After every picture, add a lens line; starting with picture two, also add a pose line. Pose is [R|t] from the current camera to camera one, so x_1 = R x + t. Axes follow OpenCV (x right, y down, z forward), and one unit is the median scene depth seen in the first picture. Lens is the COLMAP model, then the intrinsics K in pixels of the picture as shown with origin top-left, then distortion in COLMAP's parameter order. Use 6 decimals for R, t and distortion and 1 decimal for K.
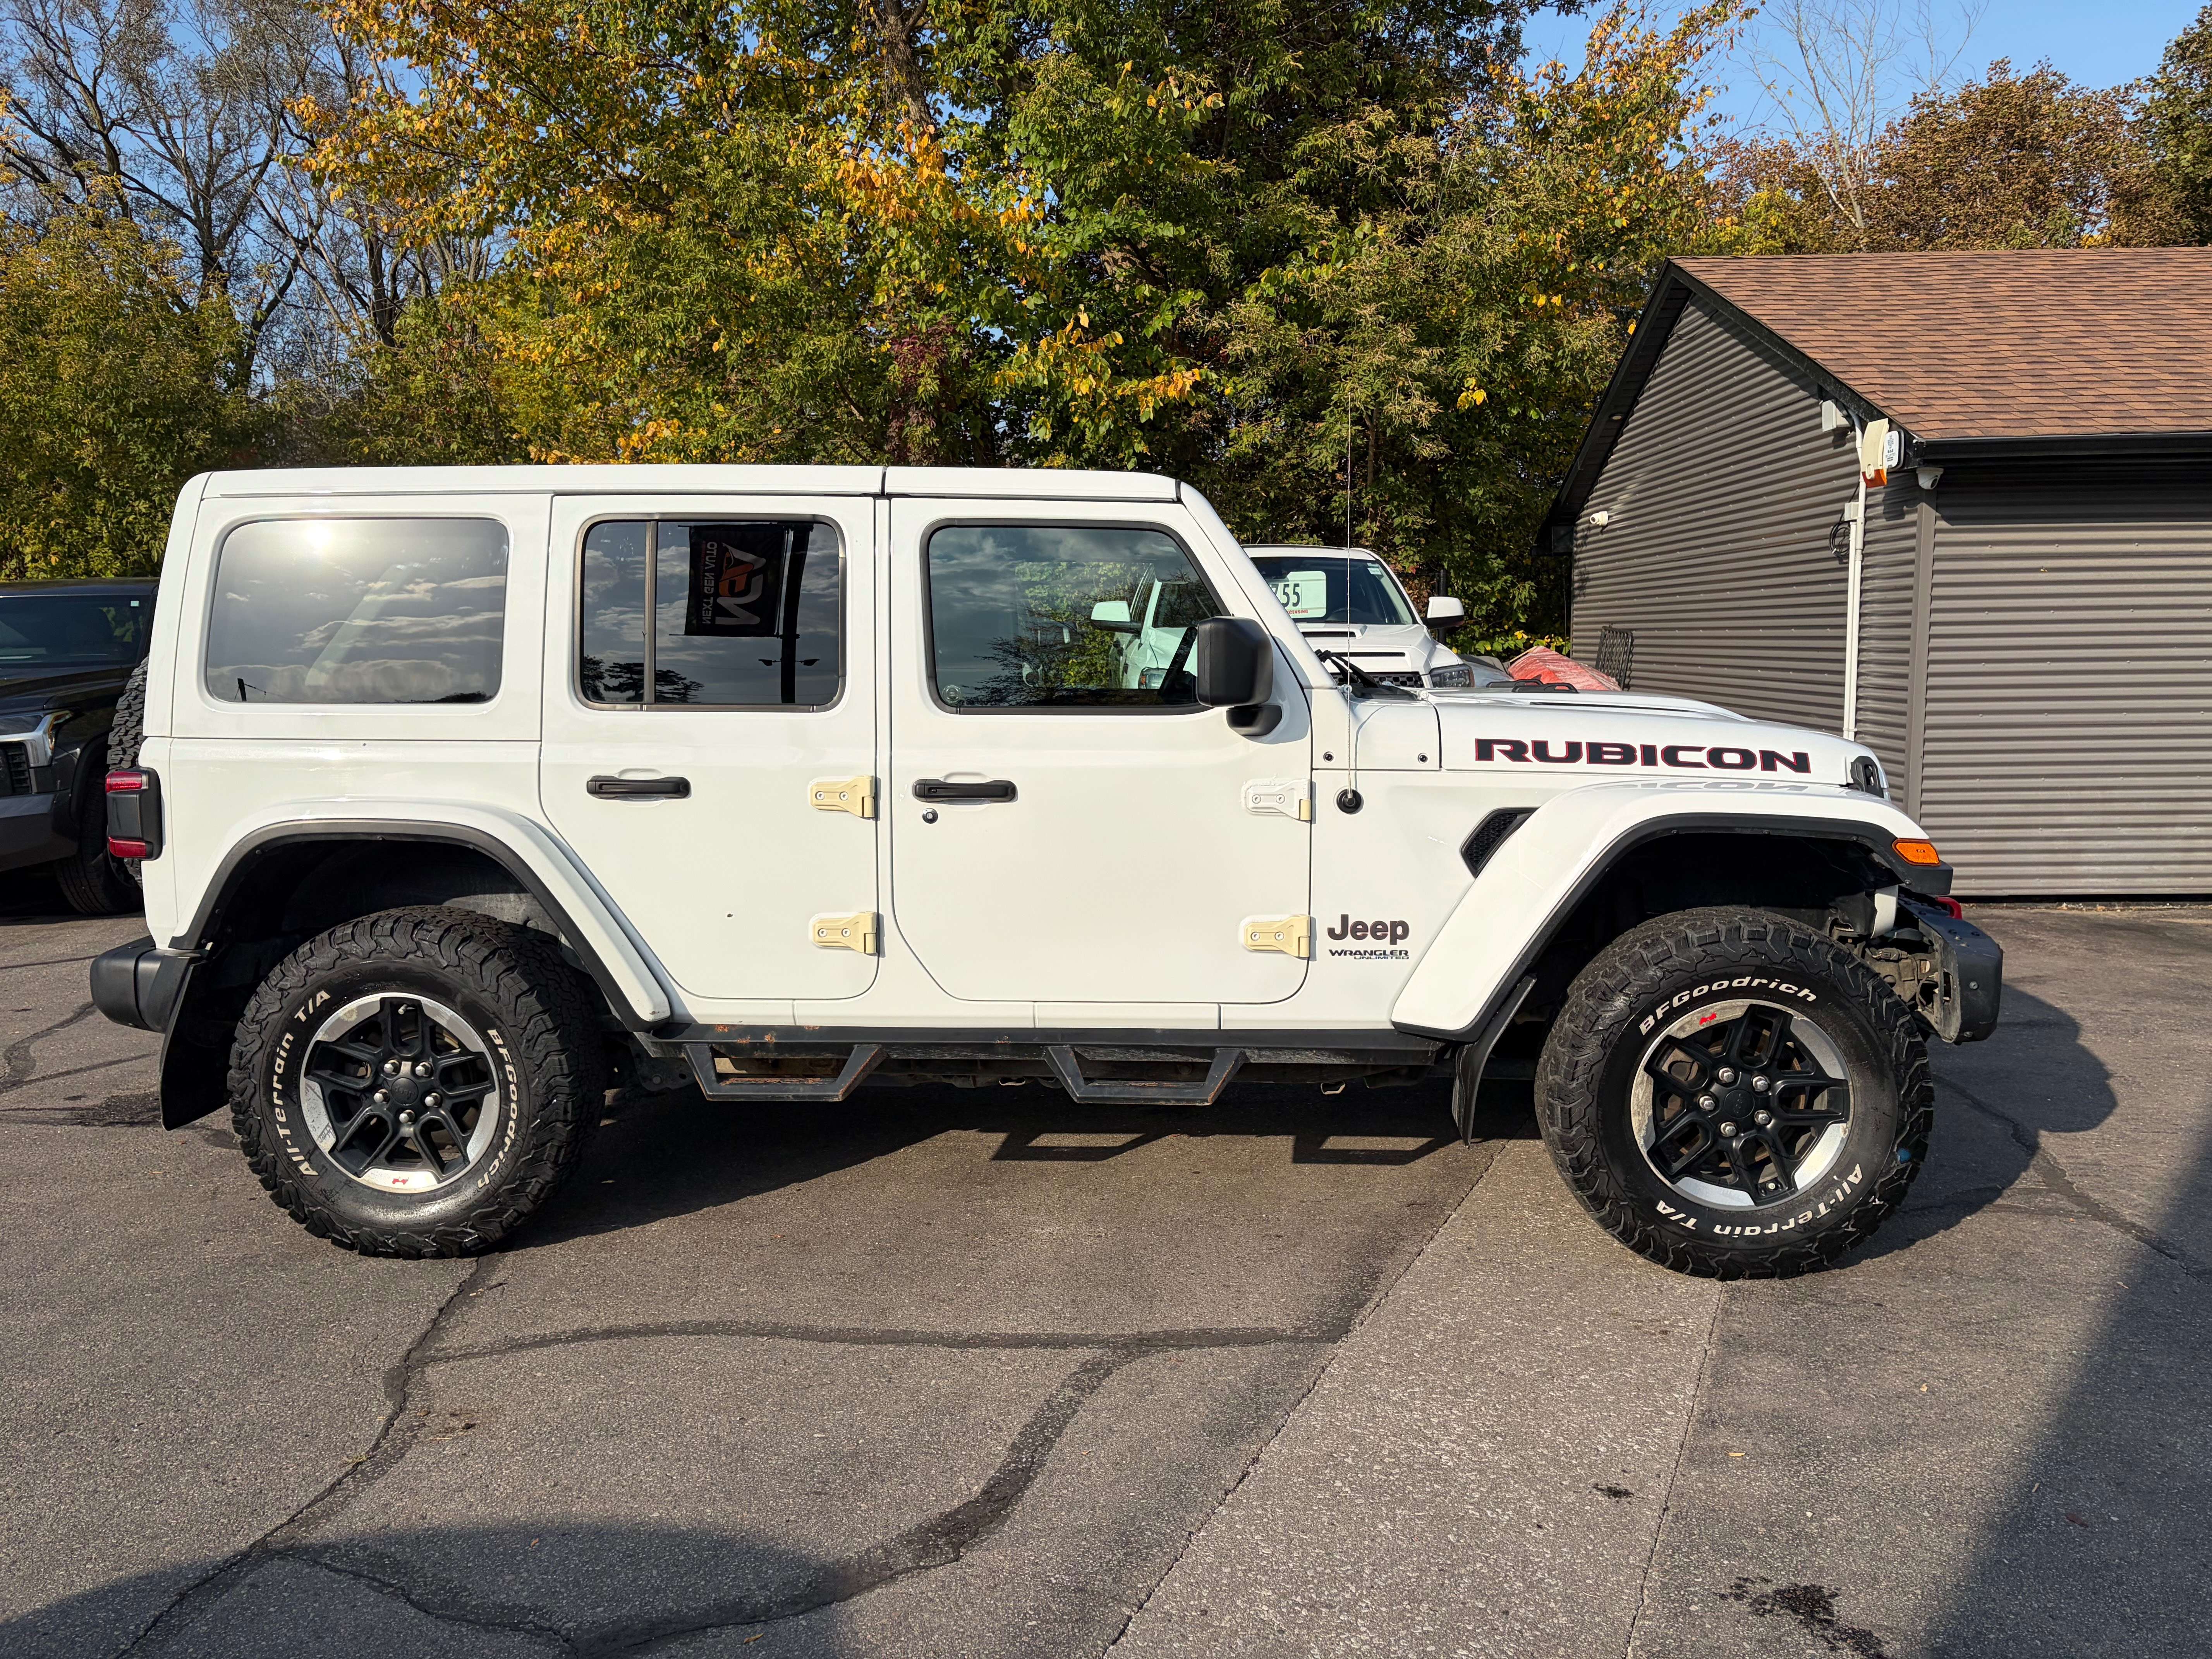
lens RADIAL K [[1713.1, 0, 1106.0], [0, 1713.1, 829.5], [0, 0, 1]] dist [0.012323, 0.003216]
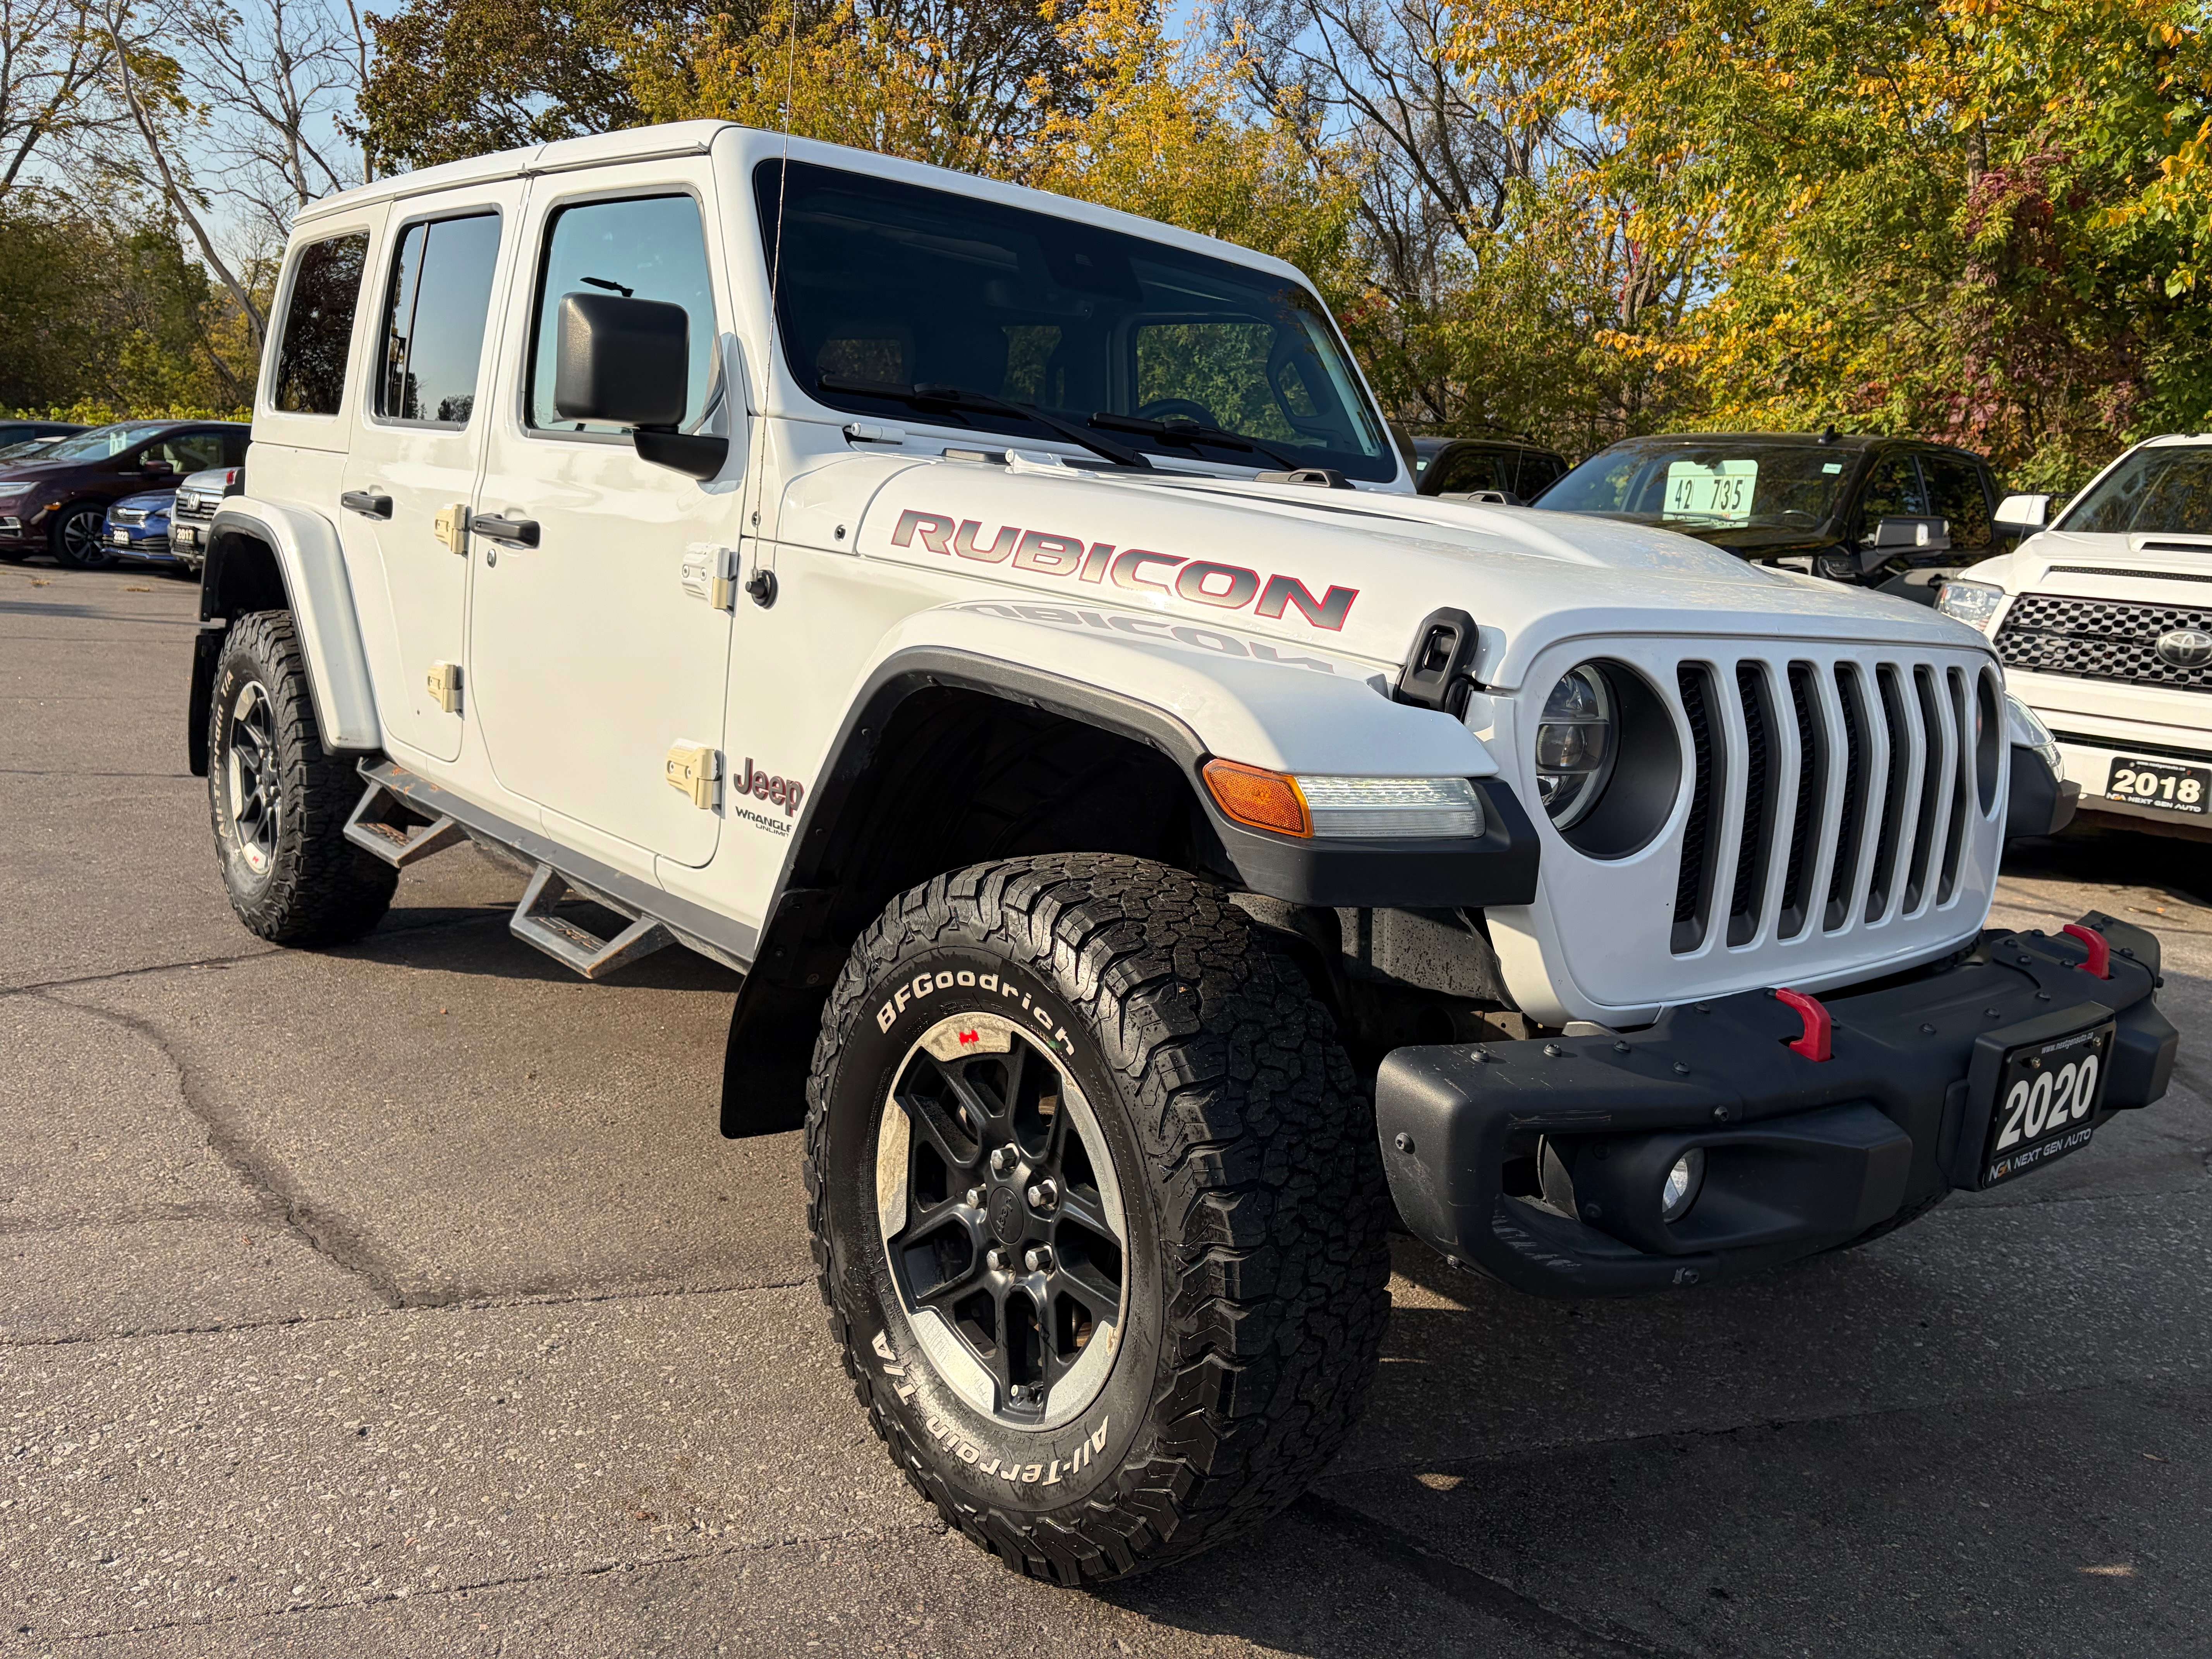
lens RADIAL K [[1713.1, 0, 1106.0], [0, 1713.1, 829.5], [0, 0, 1]] dist [0.012323, 0.003216]
pose [[0.702000, 0.196602, -0.684503, 0.730337], [-0.188245, 0.978181, 0.087895, -0.008680], [0.686848, 0.067152, 0.723692, 0.634653]]
